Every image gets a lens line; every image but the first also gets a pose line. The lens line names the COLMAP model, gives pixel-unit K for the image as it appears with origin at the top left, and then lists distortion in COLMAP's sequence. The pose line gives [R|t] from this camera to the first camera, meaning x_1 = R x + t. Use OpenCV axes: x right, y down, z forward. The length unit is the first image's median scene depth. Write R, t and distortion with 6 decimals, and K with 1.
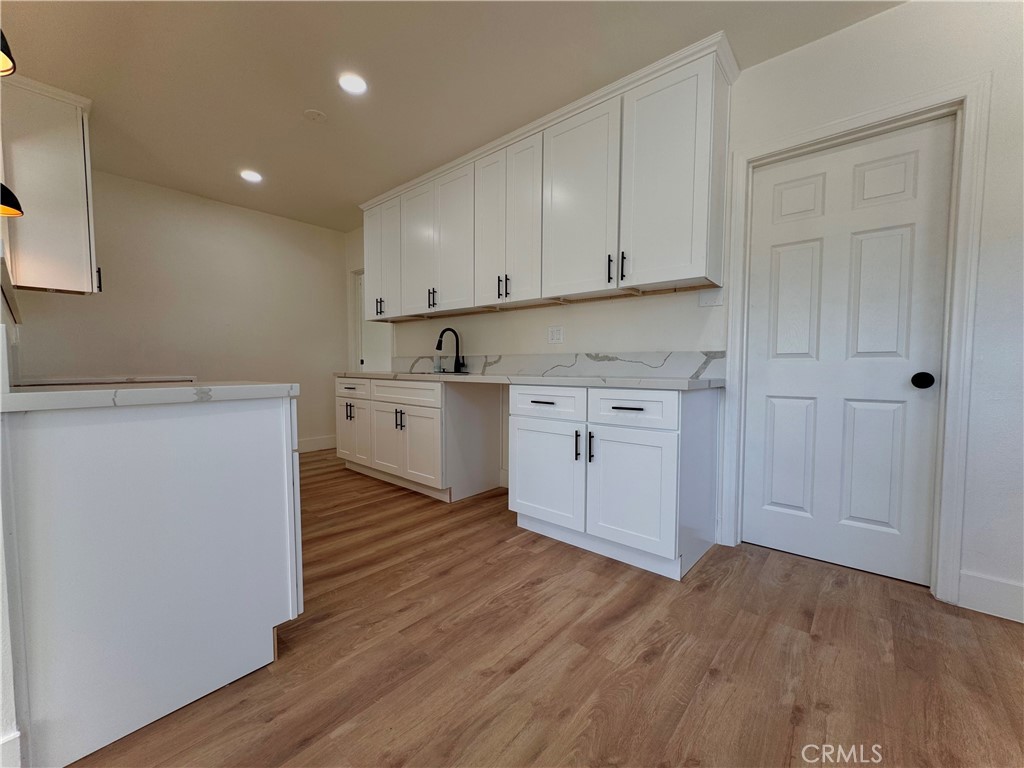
lens RADIAL K [[414.4, 0, 508.6], [0, 414.4, 389.0], [0, 0, 1]] dist [-0.007203, 0.000675]
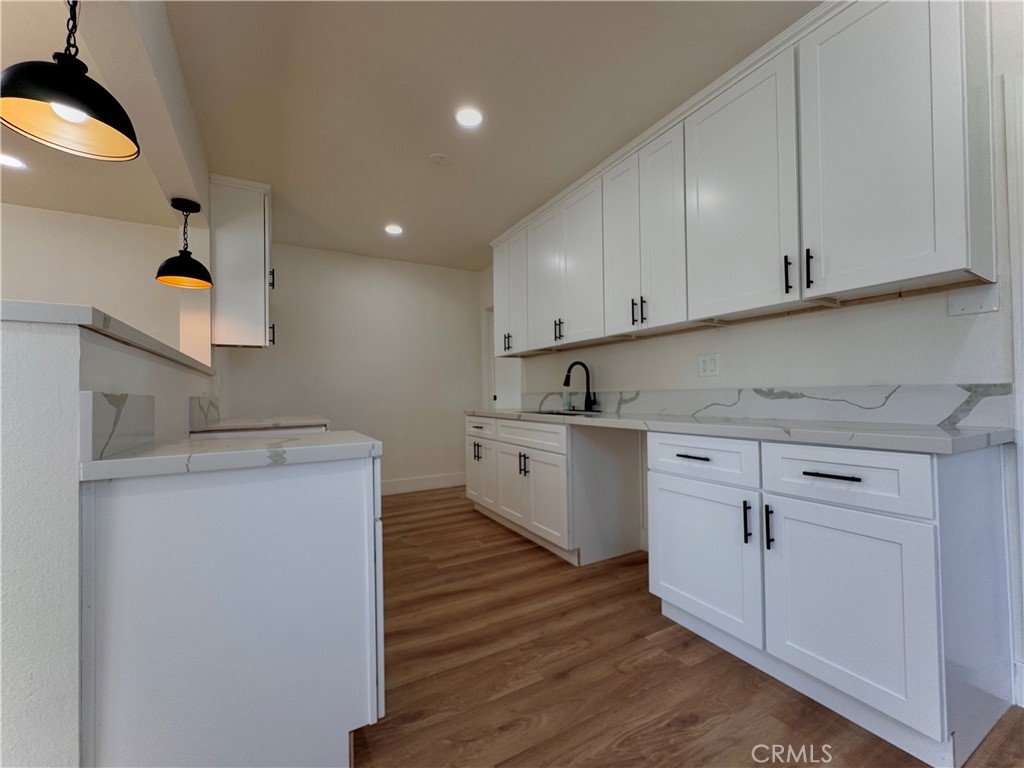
lens RADIAL K [[414.4, 0, 510.0], [0, 414.4, 388.3], [0, 0, 1]] dist [-0.007203, 0.000675]
pose [[0.942617, -0.023026, -0.333080, 0.022344], [-0.000544, 0.997512, -0.070499, -0.039560], [0.333874, 0.066635, 0.940259, 0.169090]]
